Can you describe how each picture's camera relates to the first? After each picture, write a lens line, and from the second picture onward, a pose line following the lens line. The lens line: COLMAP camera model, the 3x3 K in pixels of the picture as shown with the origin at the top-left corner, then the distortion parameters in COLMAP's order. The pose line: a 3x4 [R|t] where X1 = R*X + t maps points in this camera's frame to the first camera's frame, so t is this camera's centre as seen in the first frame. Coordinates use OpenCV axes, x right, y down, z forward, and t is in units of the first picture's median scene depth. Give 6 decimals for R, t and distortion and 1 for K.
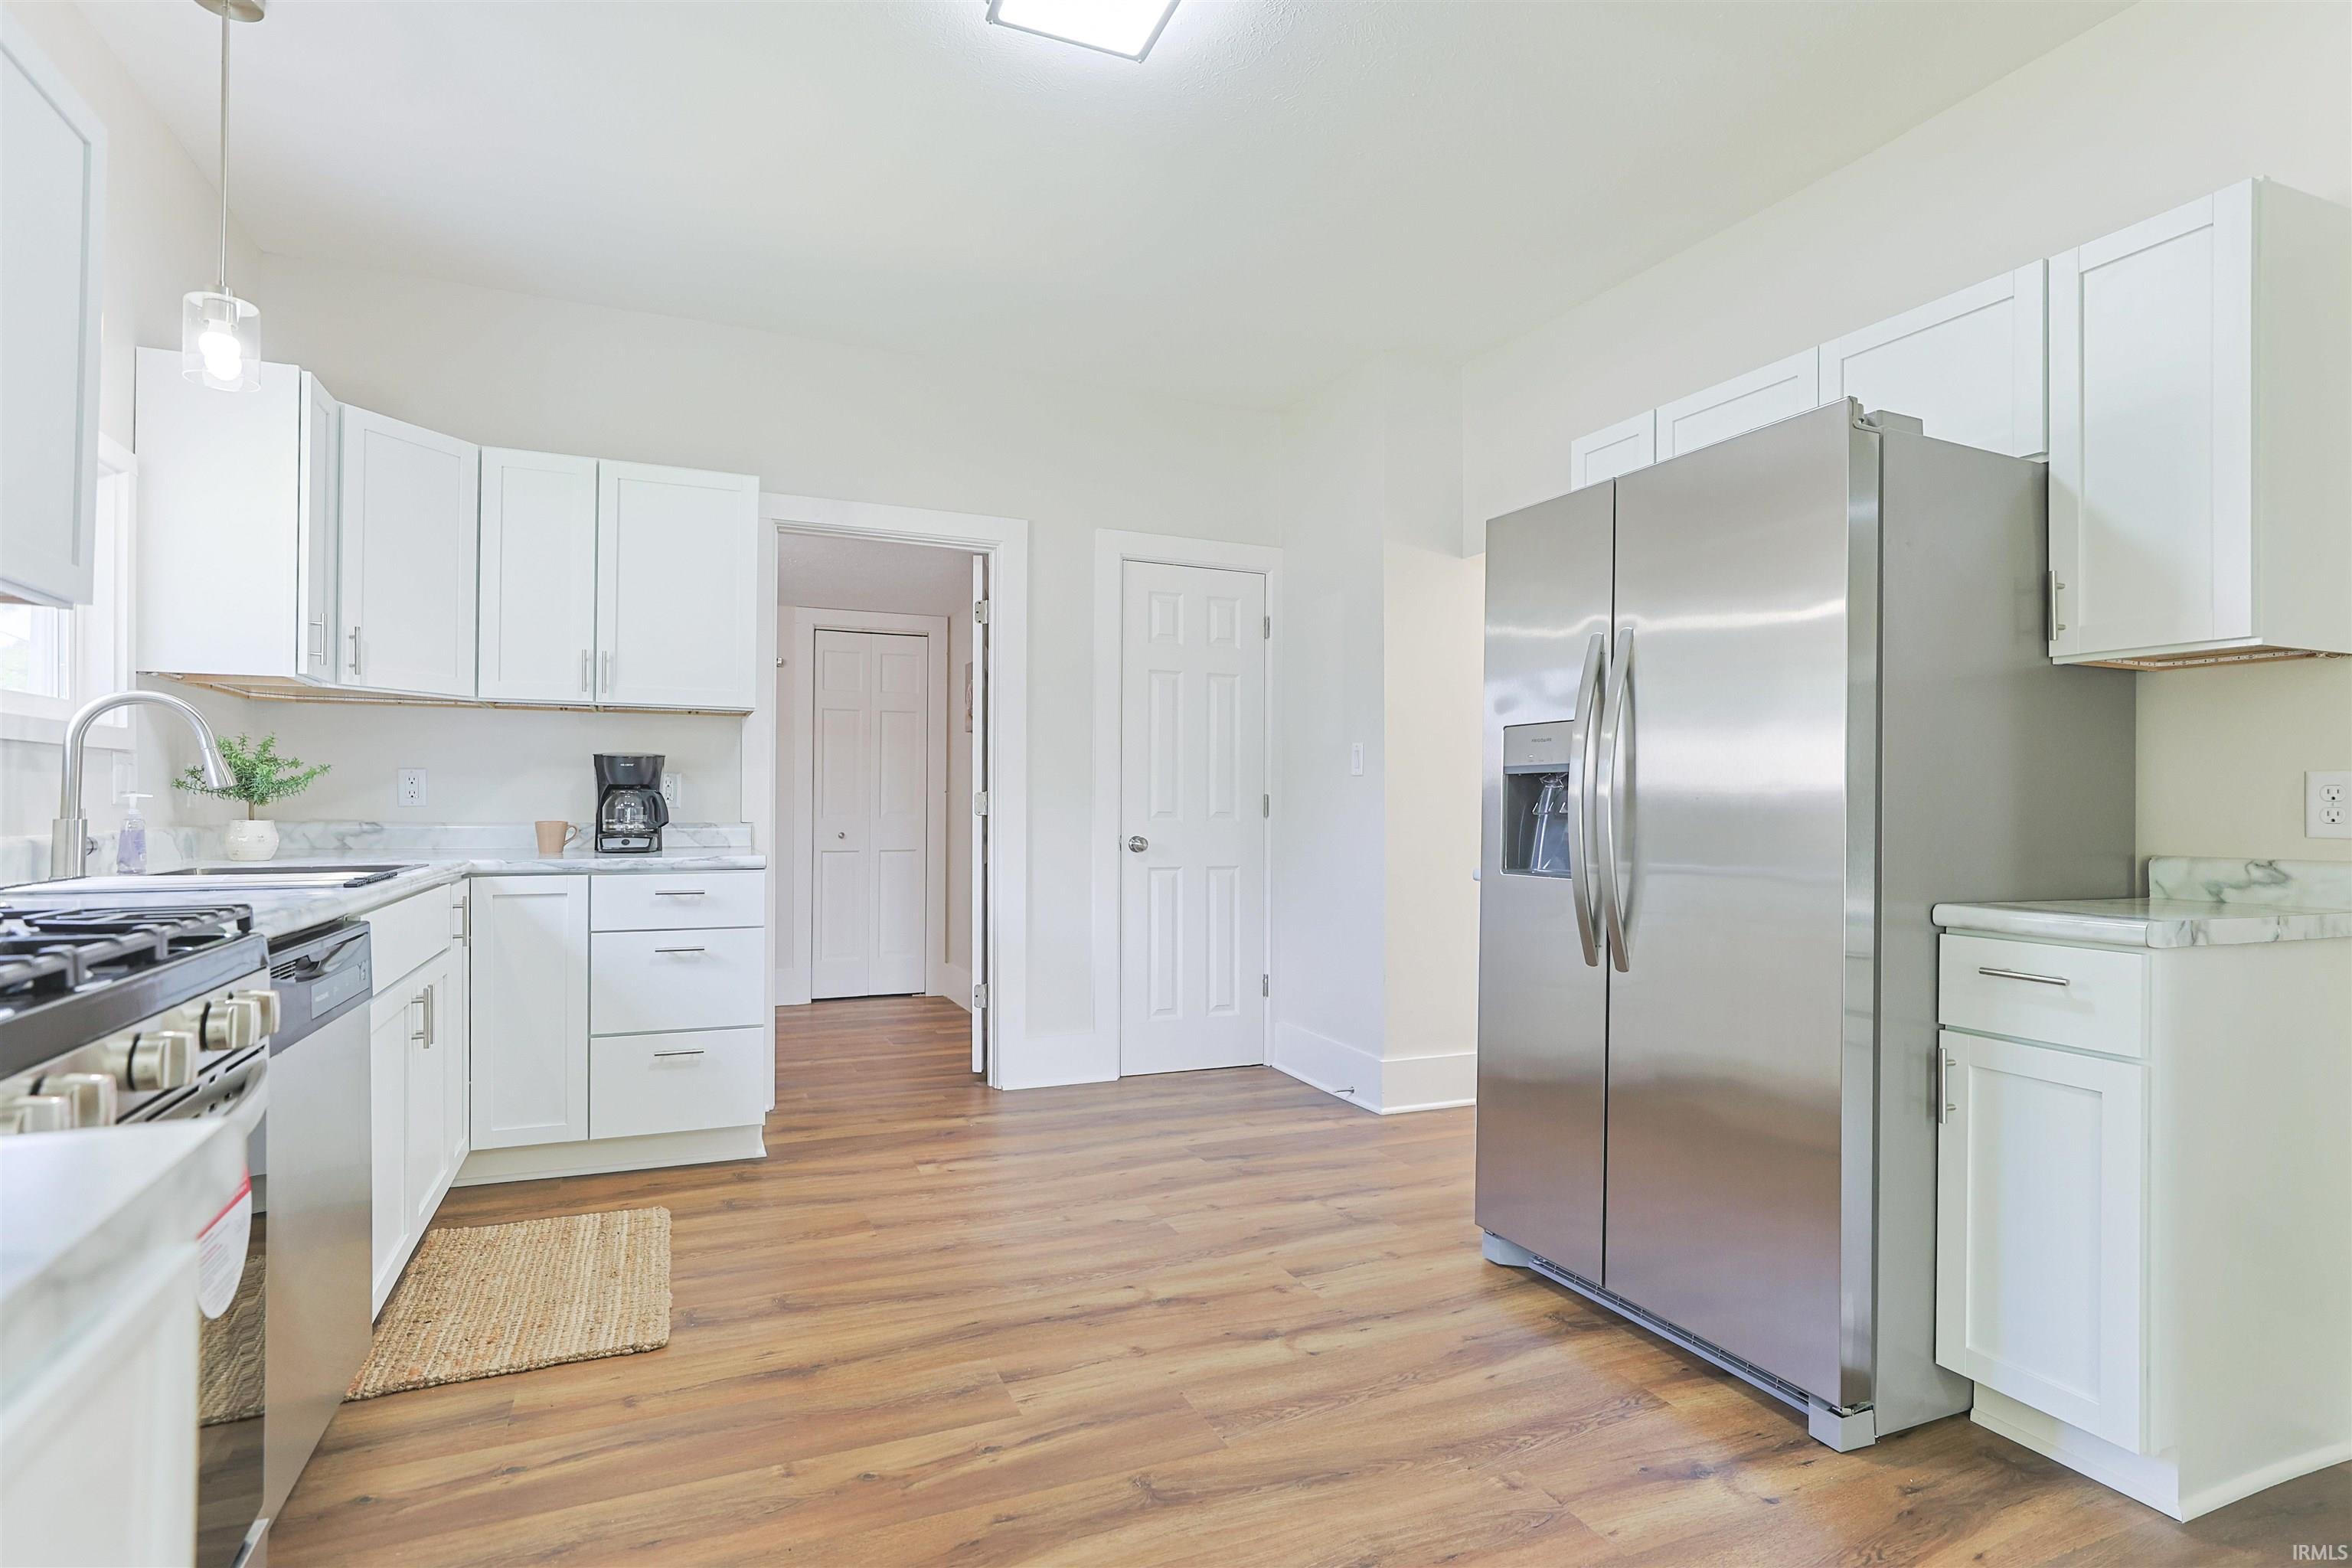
lens RADIAL K [[1163.4, 0, 1191.0], [0, 1163.4, 798.4], [0, 0, 1]] dist [-0.020160, 0.005370]
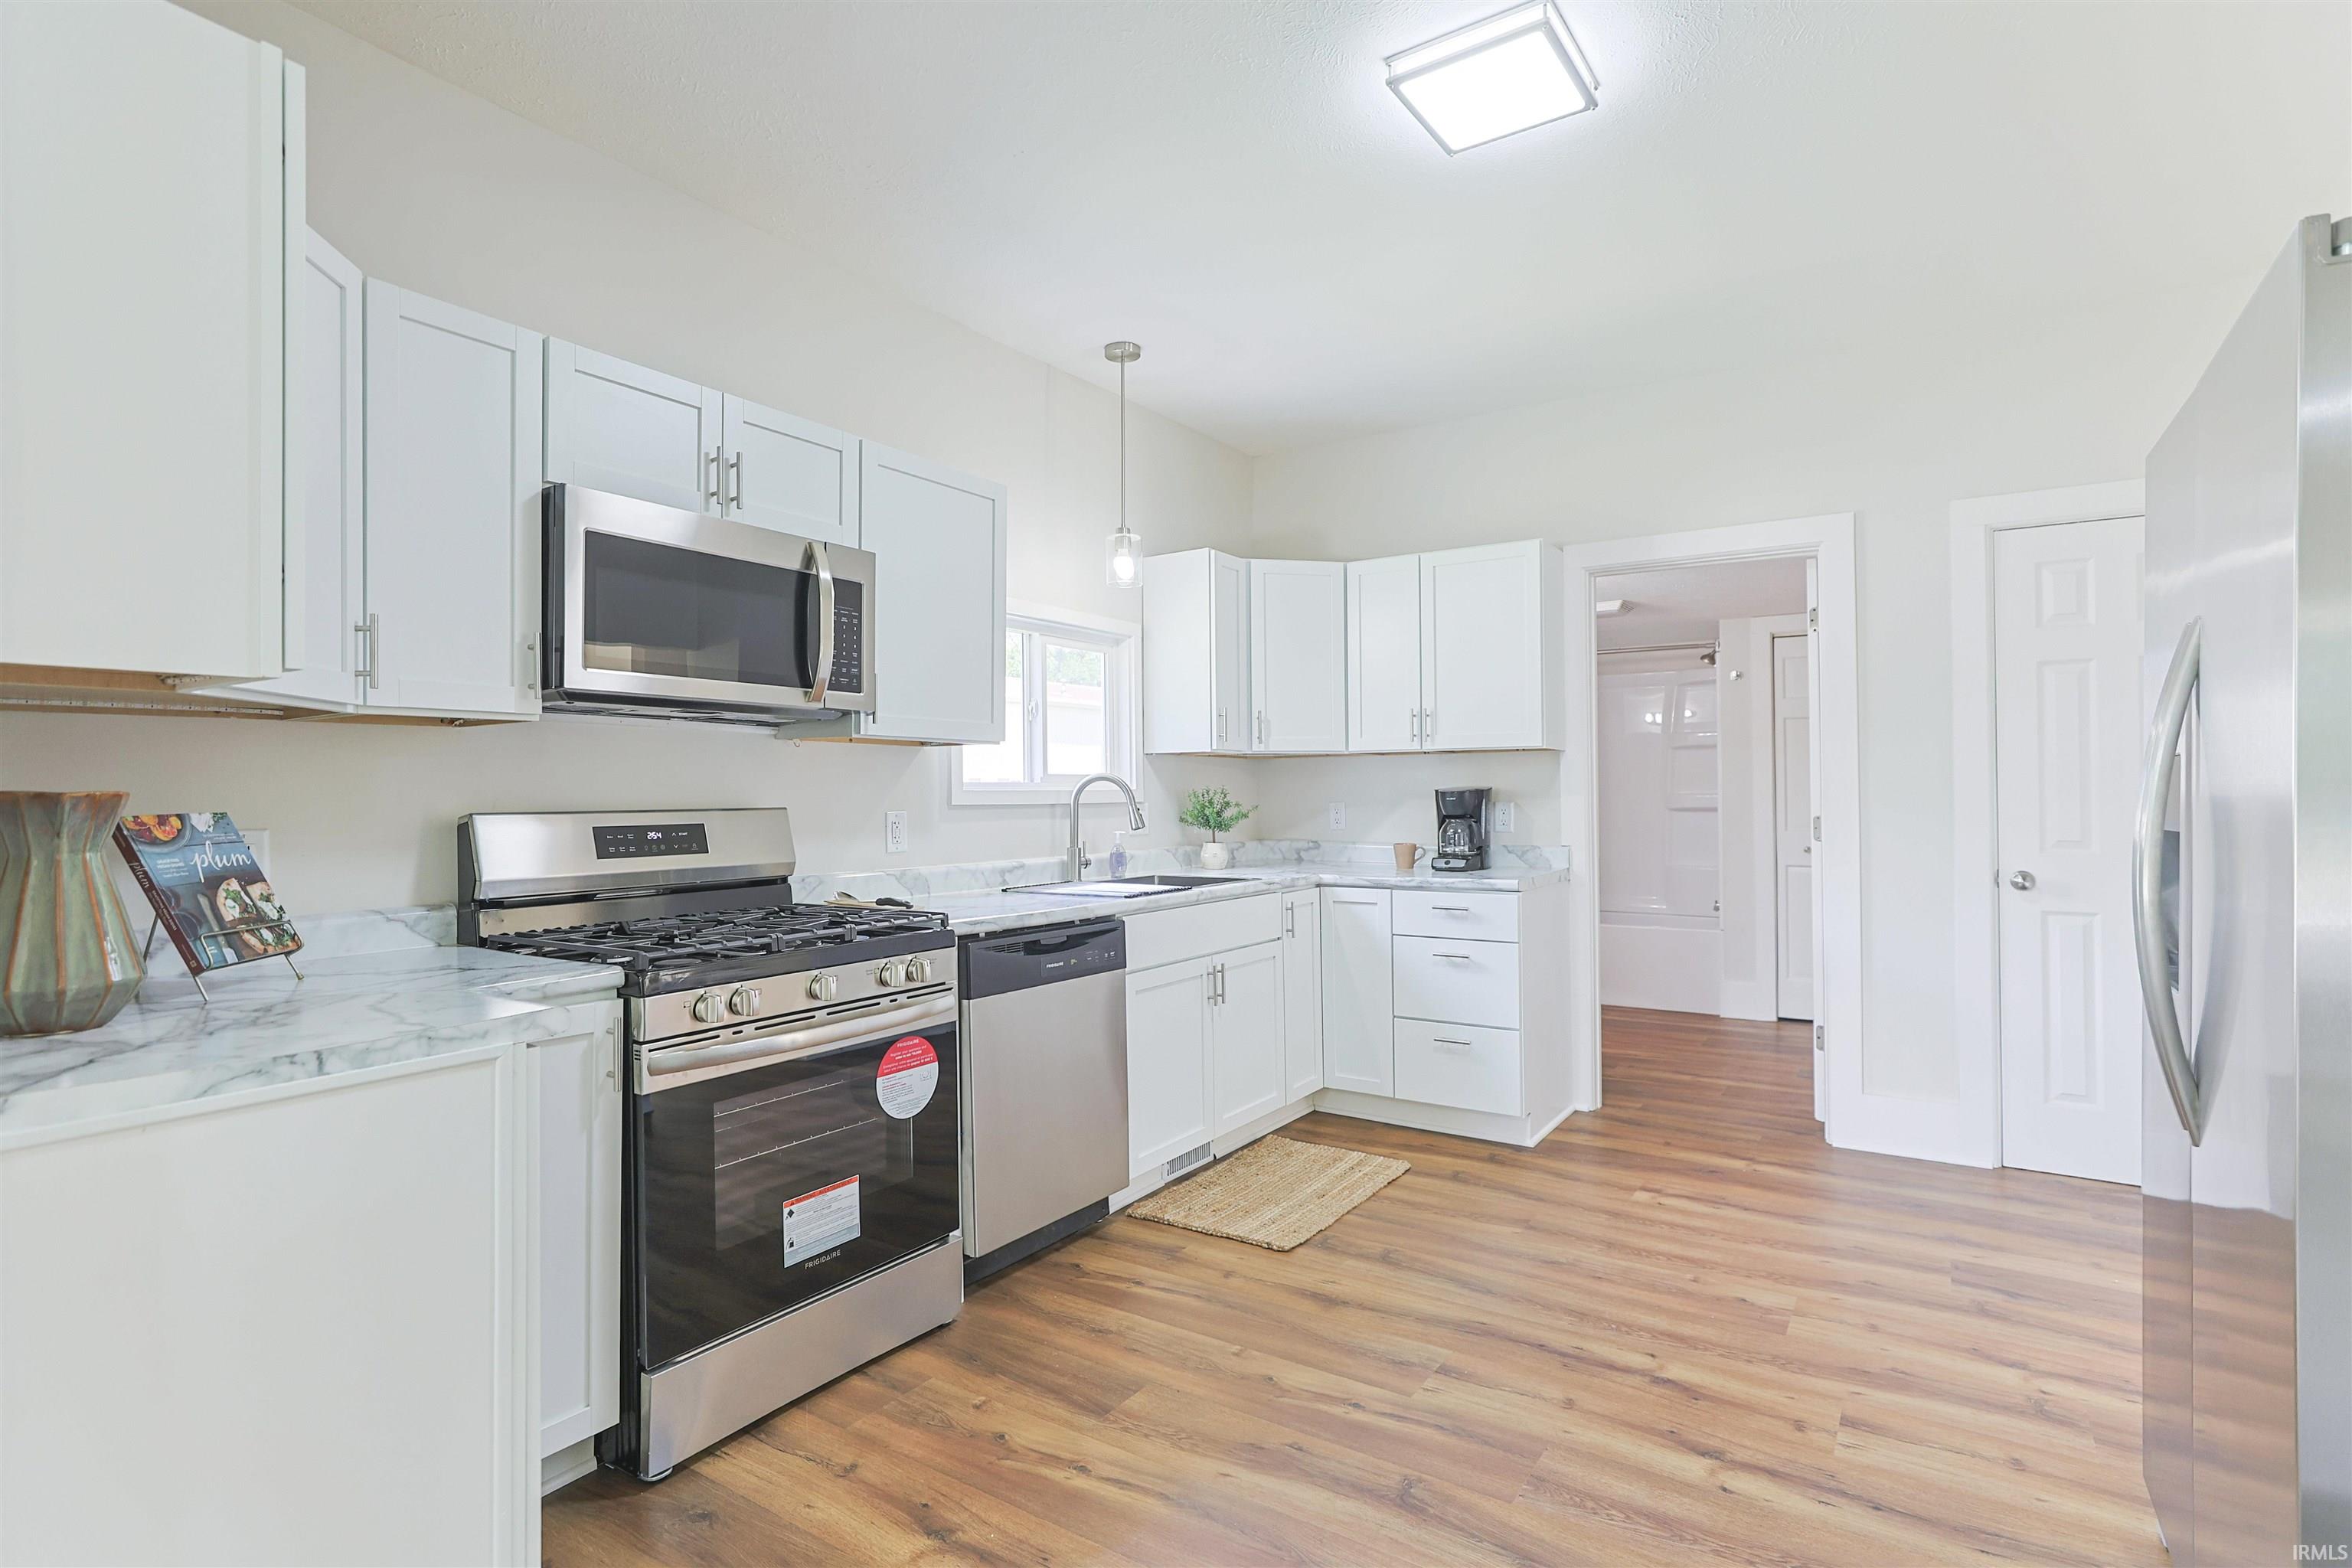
lens RADIAL K [[1163.4, 0, 1199.0], [0, 1163.4, 783.9], [0, 0, 1]] dist [-0.020160, 0.005370]
pose [[0.539158, -0.017597, -0.842021, 0.470733], [0.016621, 0.999809, -0.010251, -0.042988], [0.842041, -0.008468, 0.539347, 0.139565]]
